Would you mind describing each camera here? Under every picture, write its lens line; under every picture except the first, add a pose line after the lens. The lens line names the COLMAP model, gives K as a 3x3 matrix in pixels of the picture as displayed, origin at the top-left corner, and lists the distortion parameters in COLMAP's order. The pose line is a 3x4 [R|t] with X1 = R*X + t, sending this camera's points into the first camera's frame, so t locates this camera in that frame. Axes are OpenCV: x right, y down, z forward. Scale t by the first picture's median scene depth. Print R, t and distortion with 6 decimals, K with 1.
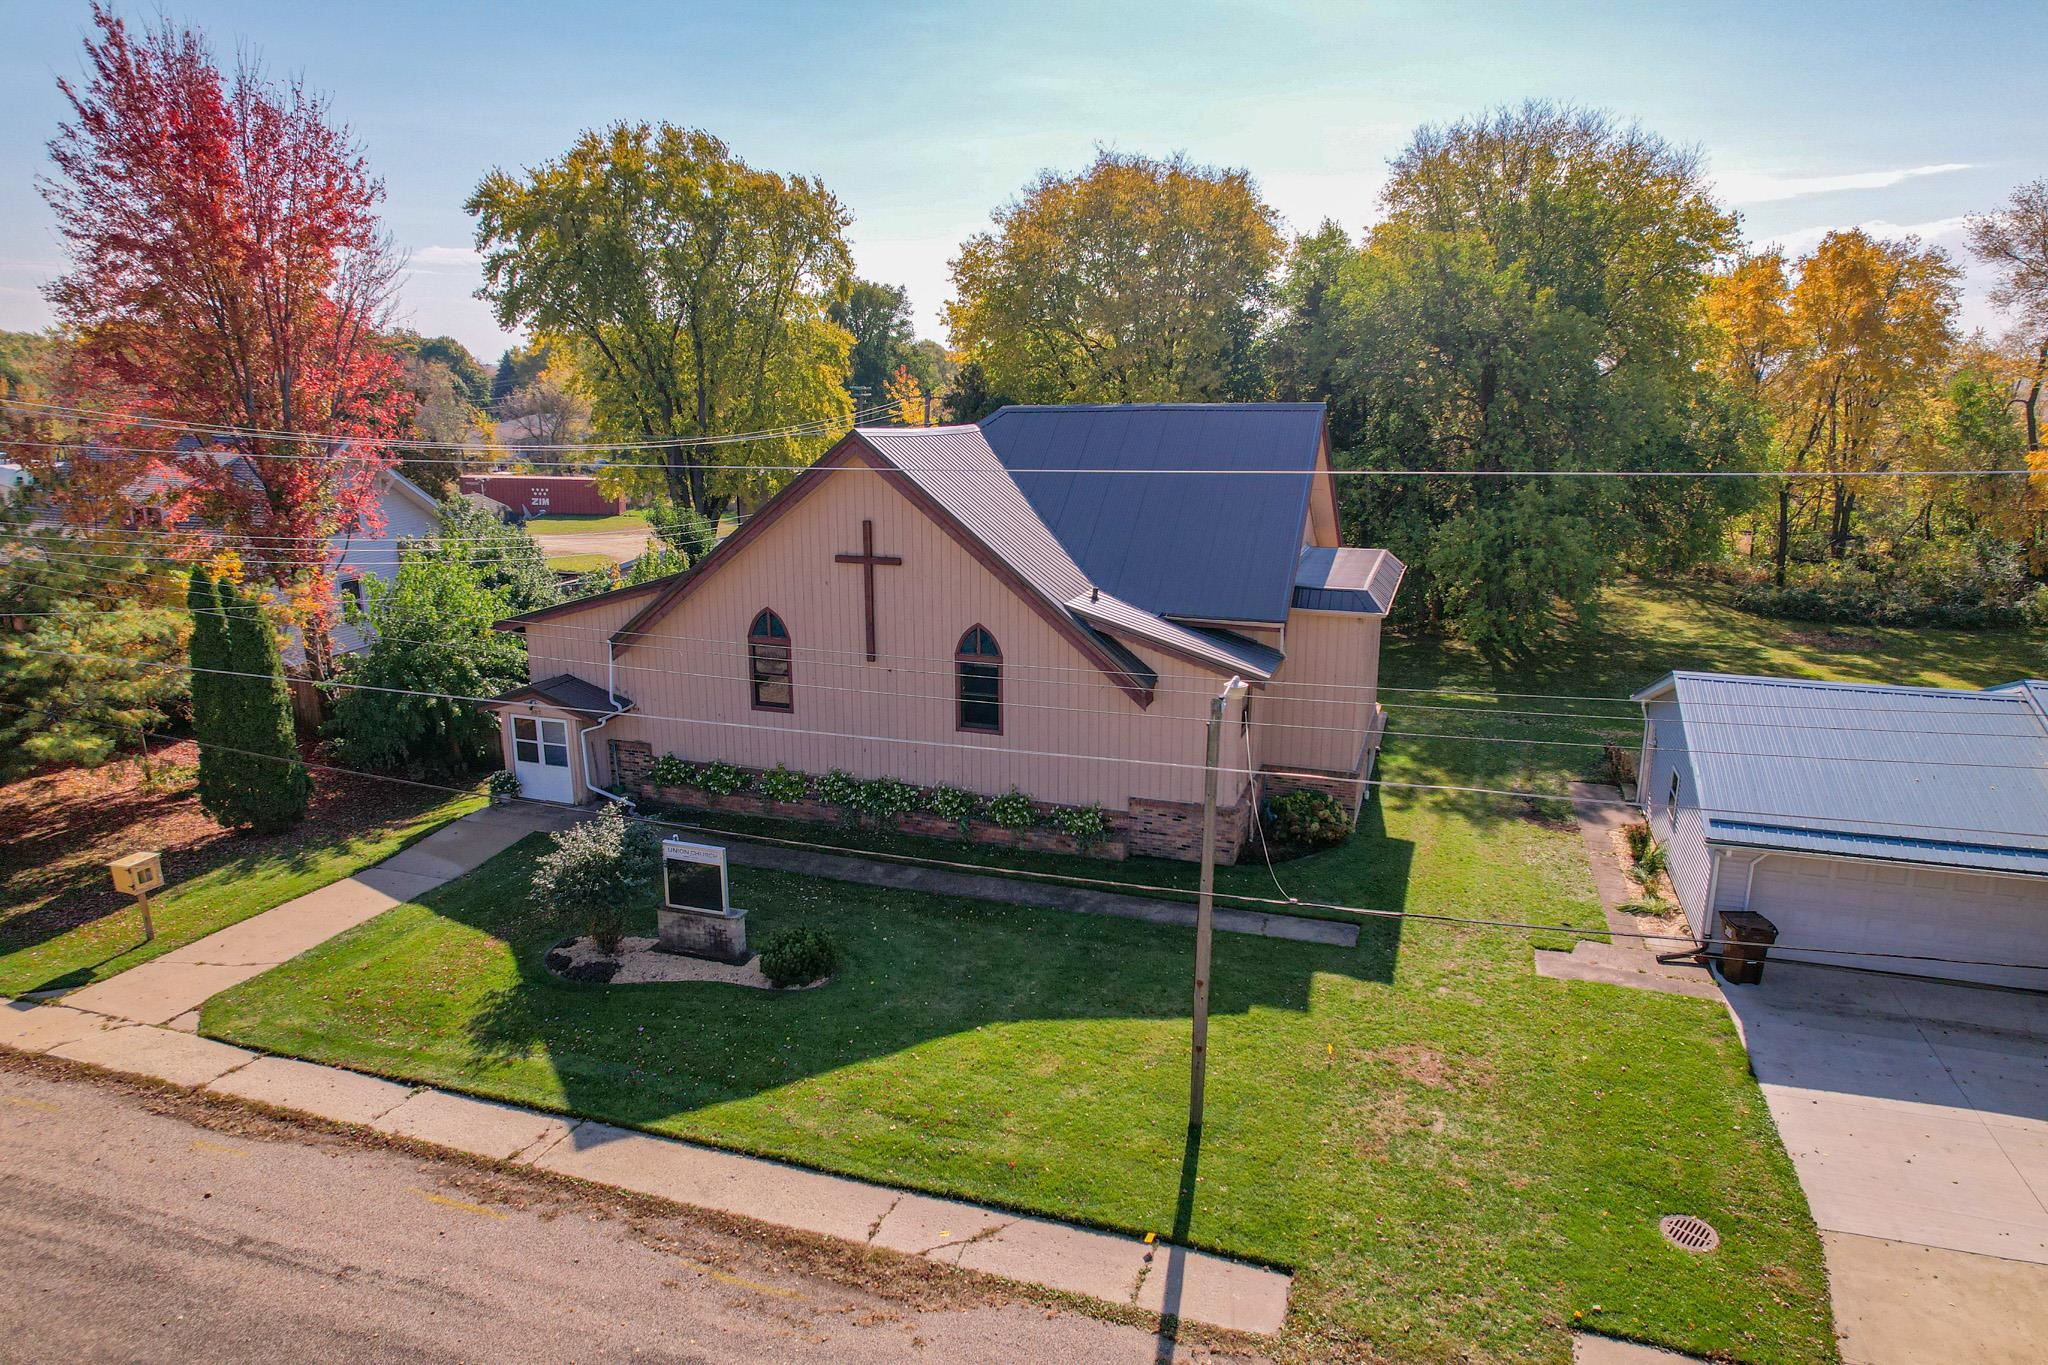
lens RADIAL K [[1311.6, 0, 1037.0], [0, 1311.6, 676.3], [0, 0, 1]] dist [-0.084064, 0.078575]
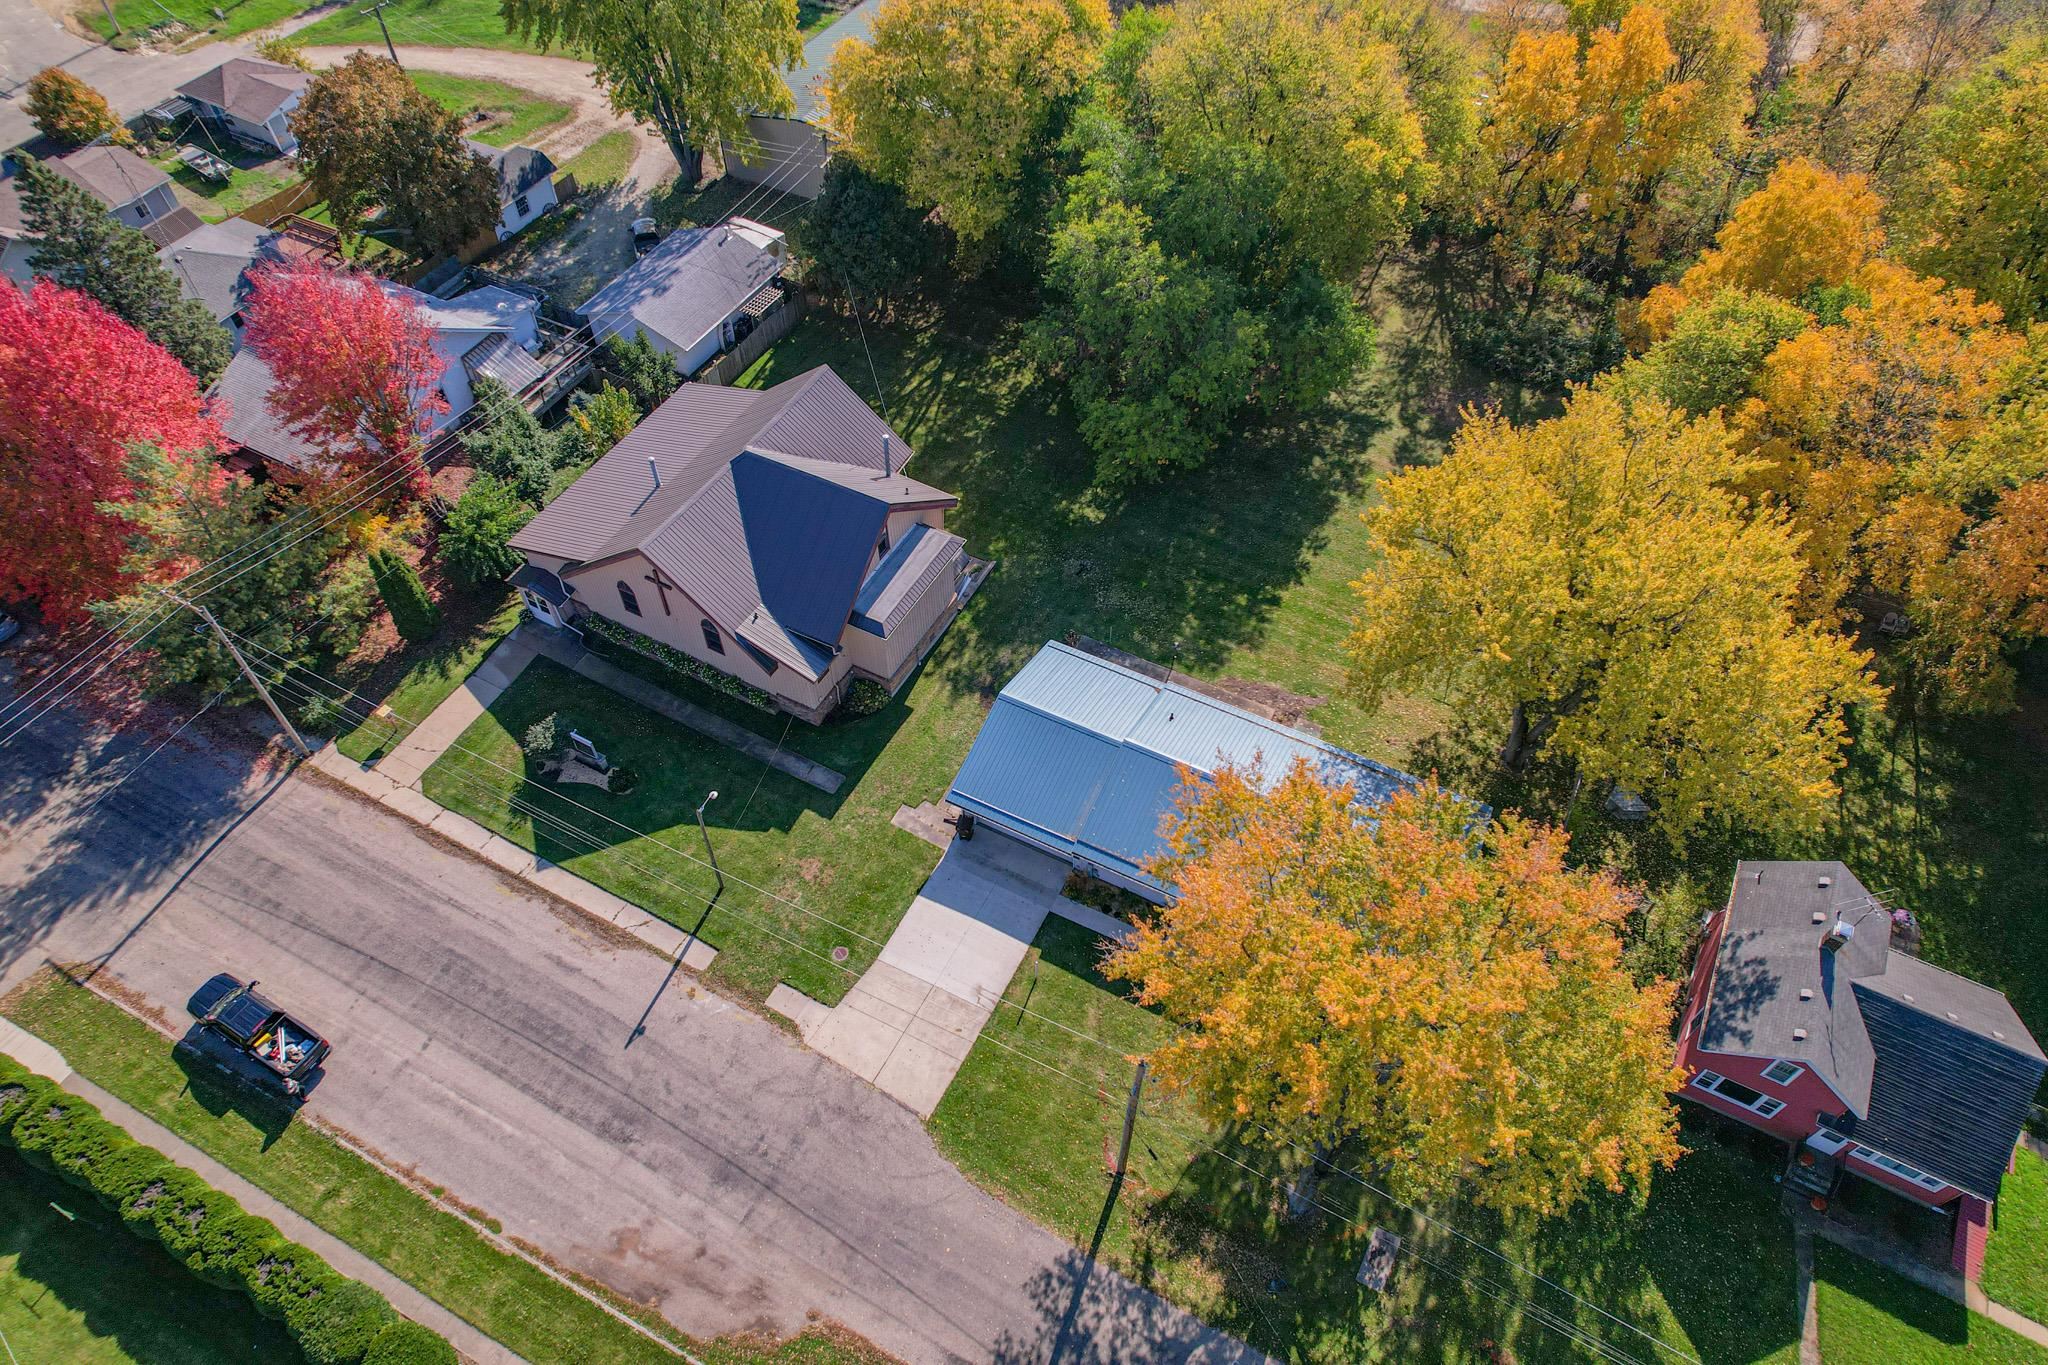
lens RADIAL K [[1299.3, 0, 1035.9], [0, 1299.3, 688.4], [0, 0, 1]] dist [-0.047739, 0.000708]
pose [[0.986307, 0.131103, -0.100055, 0.914819], [-0.041769, 0.785479, 0.617477, -1.637243], [0.159544, -0.604843, 0.780199, -0.855643]]
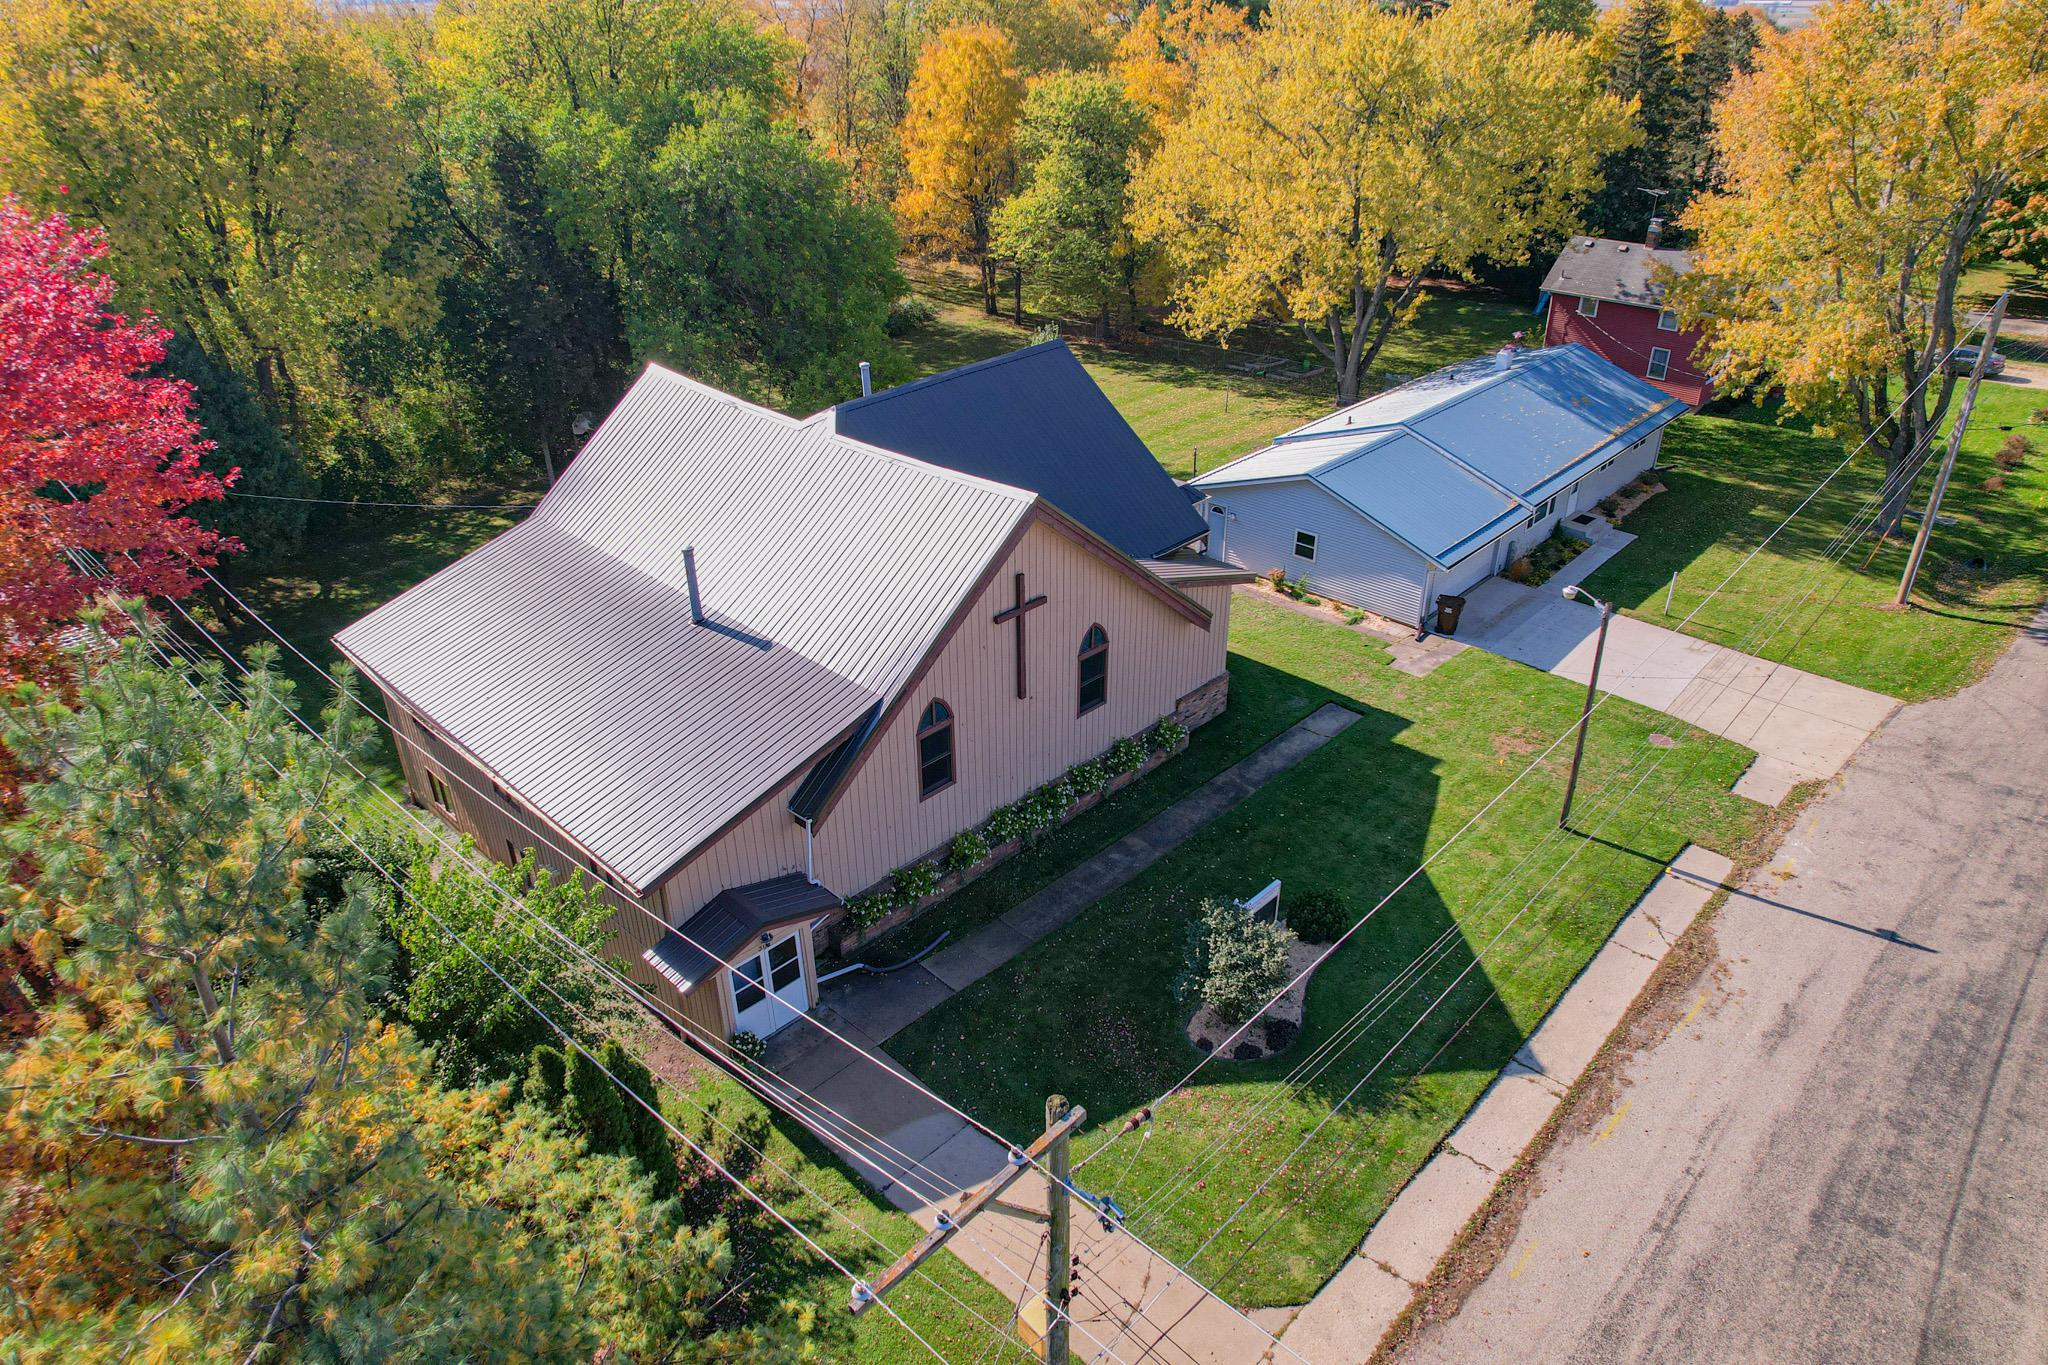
lens RADIAL K [[1311.6, 0, 1037.0], [0, 1311.6, 676.3], [0, 0, 1]] dist [-0.084064, 0.078575]
pose [[0.422813, -0.433693, 0.795701, -1.205594], [0.214929, 0.900985, 0.376871, -0.532885], [-0.880361, 0.011673, 0.474161, 0.633435]]
